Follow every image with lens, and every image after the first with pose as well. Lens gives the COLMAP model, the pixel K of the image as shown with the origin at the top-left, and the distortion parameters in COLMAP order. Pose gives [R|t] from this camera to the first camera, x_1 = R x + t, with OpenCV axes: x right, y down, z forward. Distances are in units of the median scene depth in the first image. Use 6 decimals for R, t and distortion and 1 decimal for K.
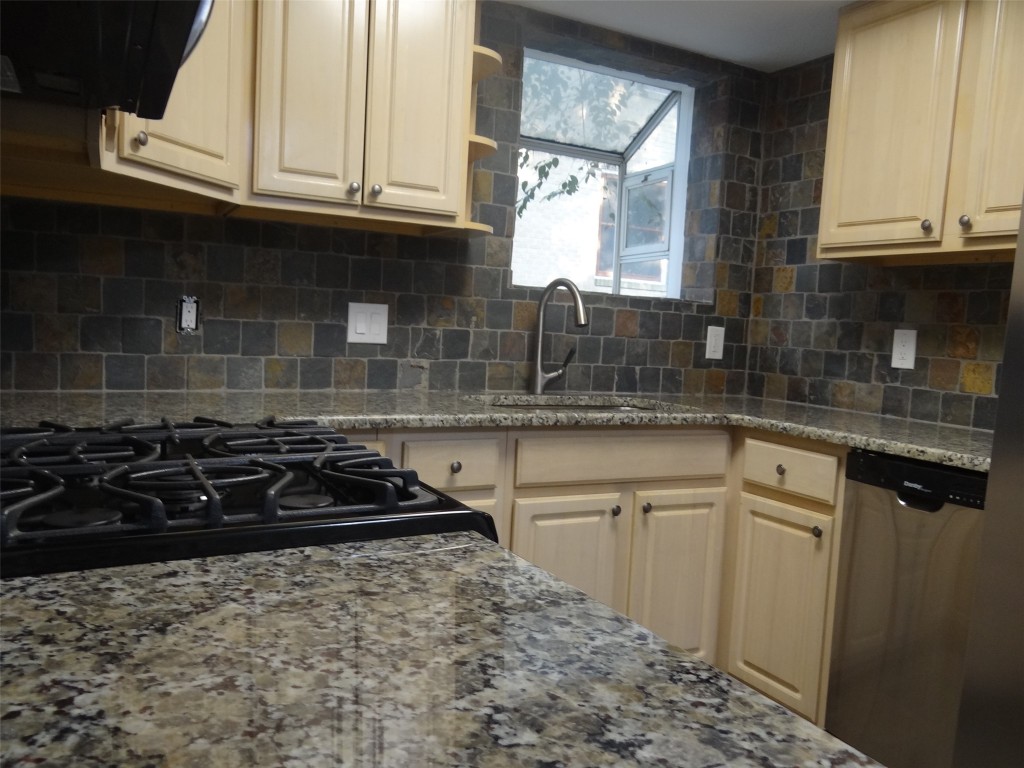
lens RADIAL K [[806.8, 0, 512.0], [0, 806.8, 384.0], [0, 0, 1]] dist [0.005263, -0.011104]
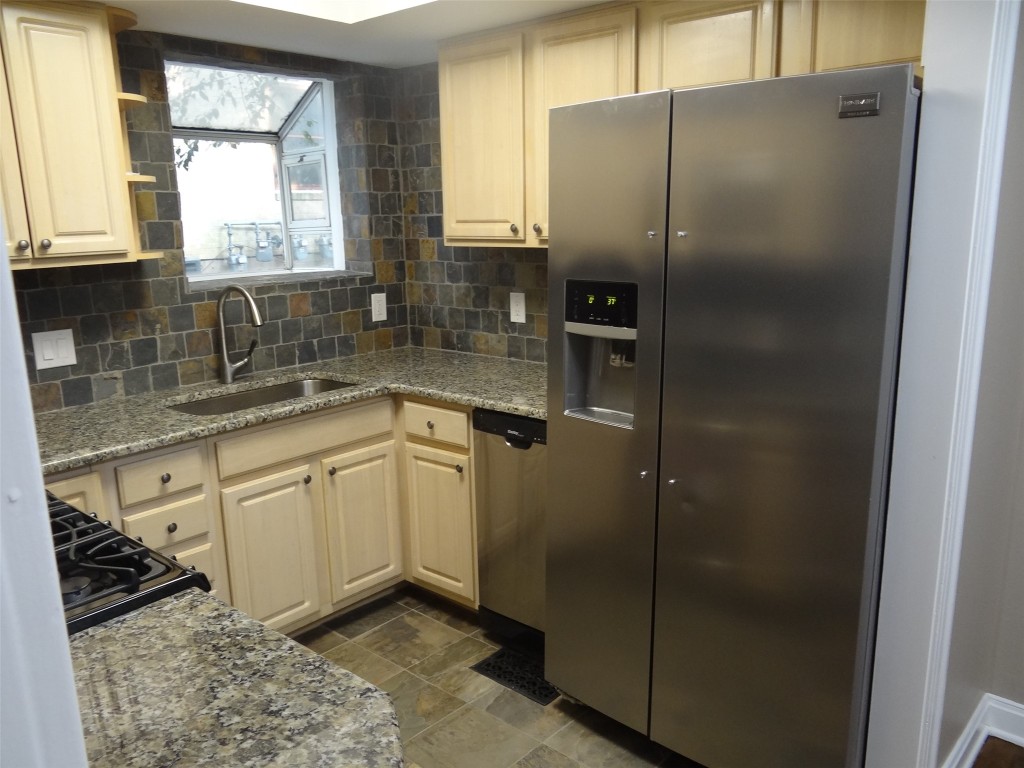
lens RADIAL K [[806.8, 0, 512.0], [0, 806.8, 384.0], [0, 0, 1]] dist [0.005263, -0.011104]
pose [[0.929360, -0.149153, 0.337704, 0.020212], [0.099563, 0.982120, 0.159775, -0.141428], [-0.355496, -0.114866, 0.927593, -0.235509]]
